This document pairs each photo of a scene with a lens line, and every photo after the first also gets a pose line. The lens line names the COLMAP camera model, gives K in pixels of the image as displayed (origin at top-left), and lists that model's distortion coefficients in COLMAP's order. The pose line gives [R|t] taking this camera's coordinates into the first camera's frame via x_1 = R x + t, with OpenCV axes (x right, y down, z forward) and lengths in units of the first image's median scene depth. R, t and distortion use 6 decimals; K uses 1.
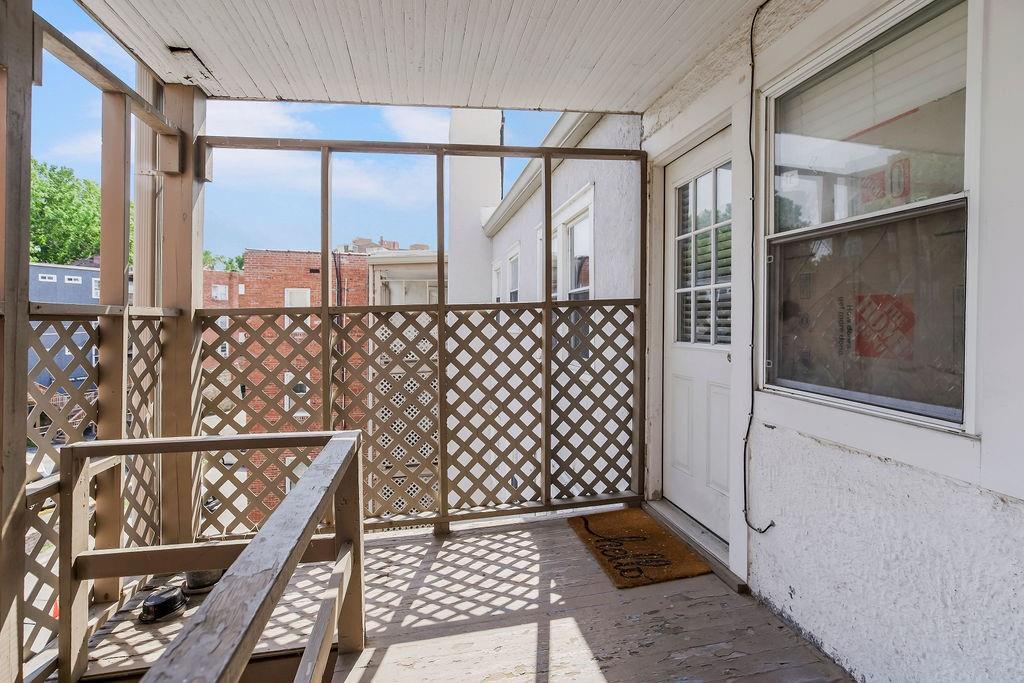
lens RADIAL K [[490.9, 0, 512.0], [0, 490.9, 330.7], [0, 0, 1]] dist [-0.002770, -0.000214]
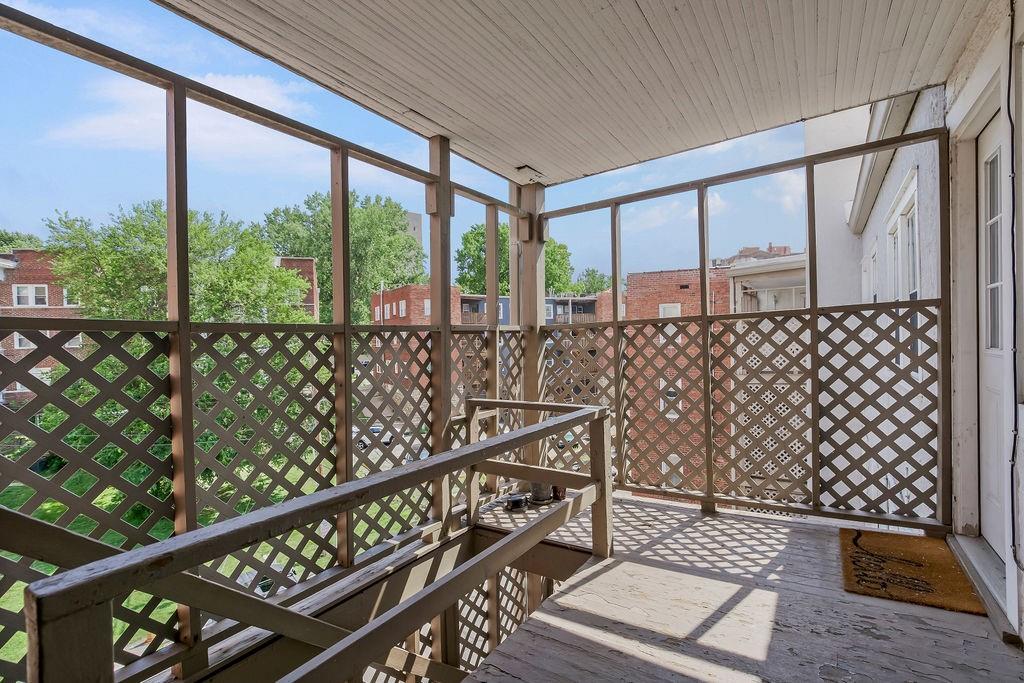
lens RADIAL K [[477.1, 0, 512.0], [0, 477.1, 341.5], [0, 0, 1]] dist [0.000487, 0.000133]
pose [[0.721567, -0.004207, -0.692332, 0.339944], [0.009101, 0.999953, 0.003409, 0.000692], [0.692285, -0.008760, 0.721571, -0.154582]]
